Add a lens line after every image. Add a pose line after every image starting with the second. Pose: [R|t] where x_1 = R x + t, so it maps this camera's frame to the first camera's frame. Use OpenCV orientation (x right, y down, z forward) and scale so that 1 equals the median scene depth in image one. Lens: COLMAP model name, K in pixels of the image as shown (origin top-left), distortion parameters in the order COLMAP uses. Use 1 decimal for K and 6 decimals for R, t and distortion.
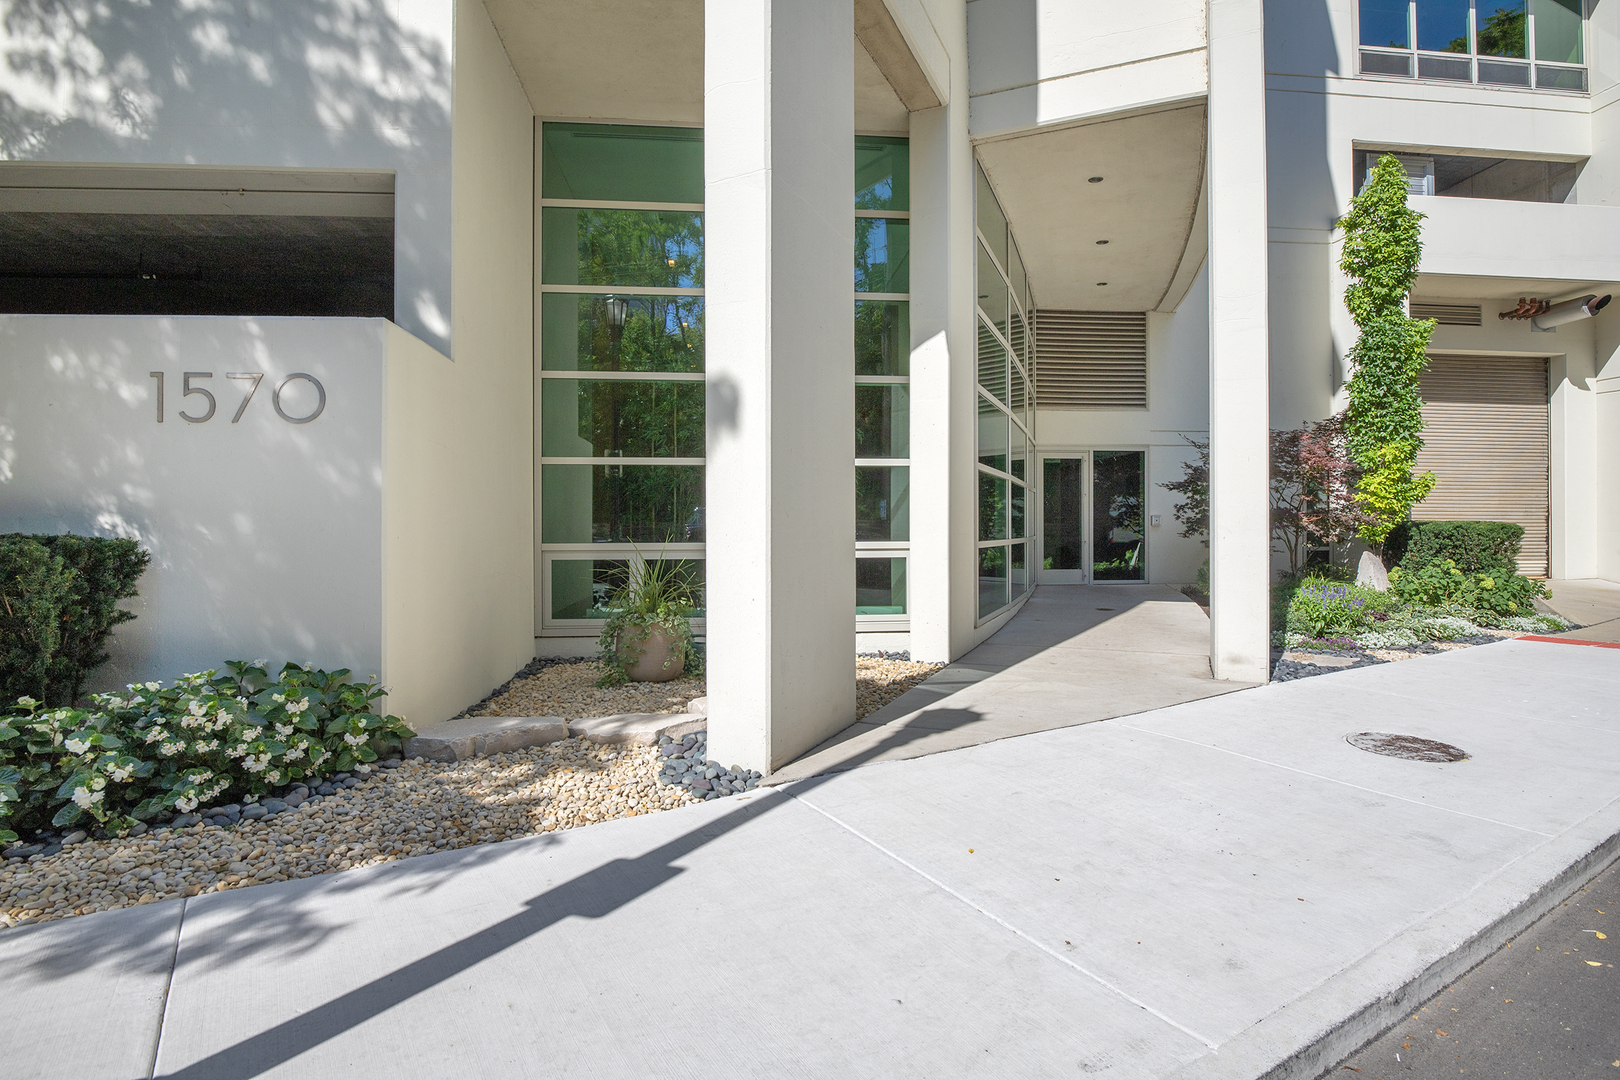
lens RADIAL K [[853.8, 0, 810.7], [0, 853.8, 543.9], [0, 0, 1]] dist [0.035101, 0.000222]
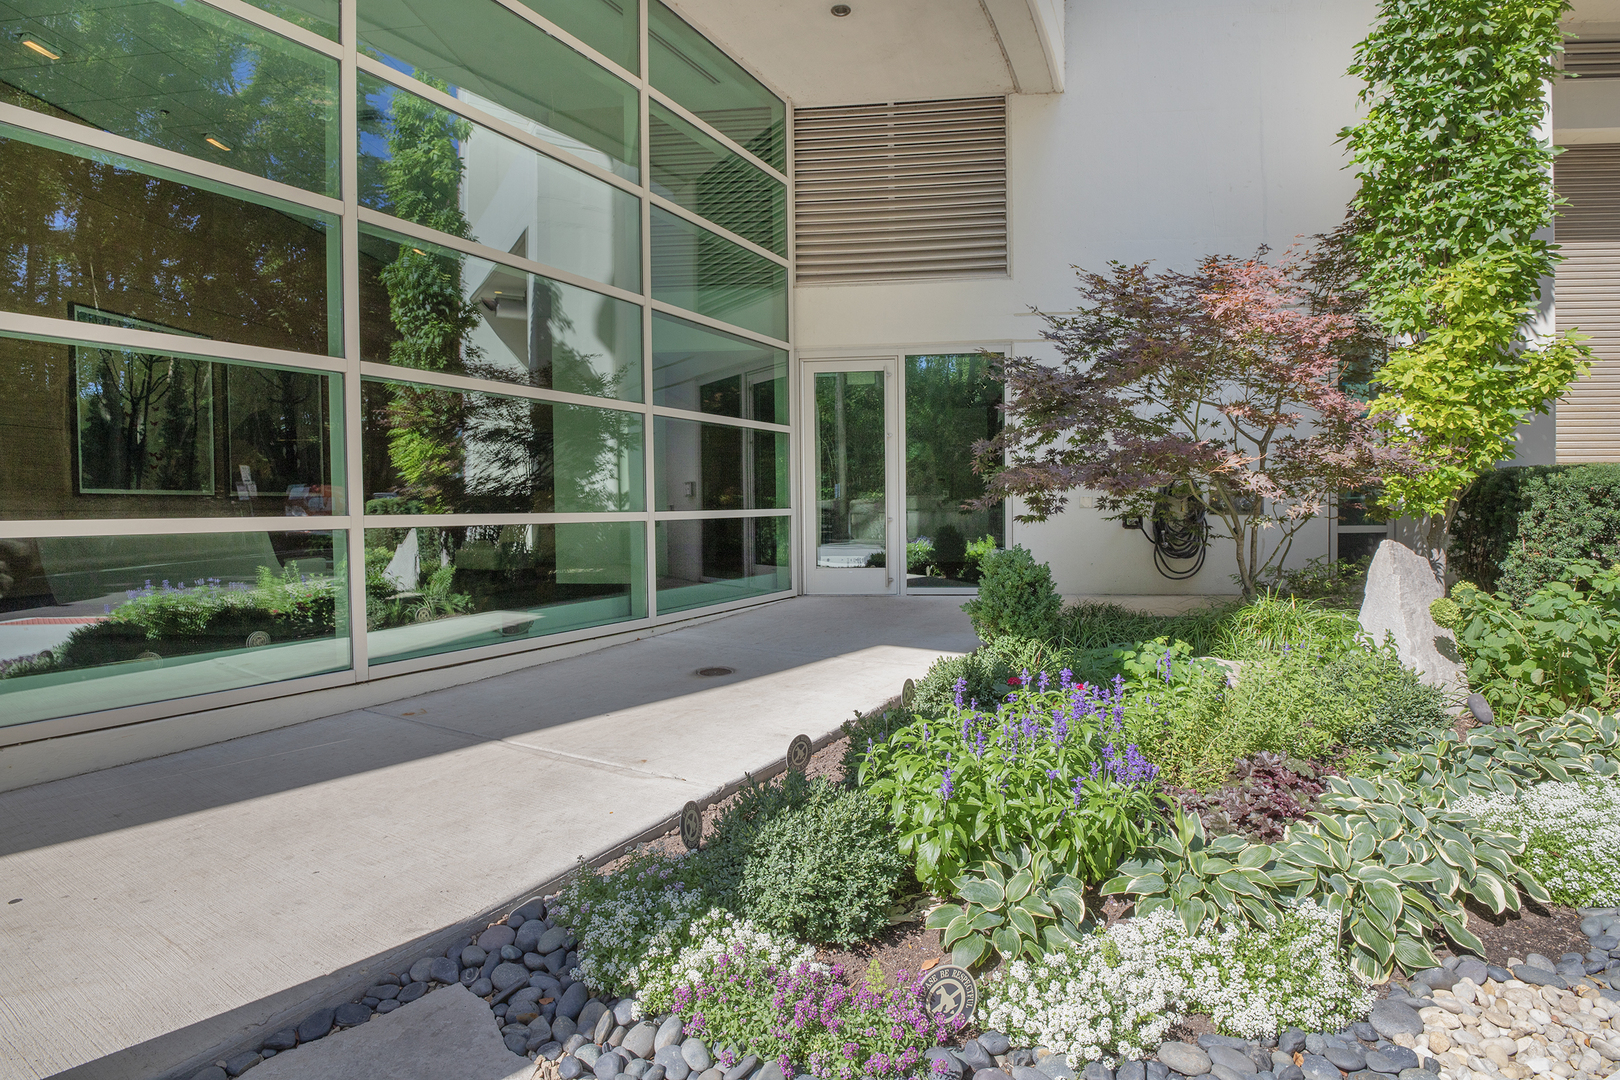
lens RADIAL K [[801.7, 0, 809.1], [0, 801.7, 535.4], [0, 0, 1]] dist [-0.004209, -0.000278]
pose [[0.973846, -0.004720, -0.227161, 0.464382], [0.007167, 0.999925, 0.009950, 0.000842], [0.227097, -0.011318, 0.973806, 0.583283]]
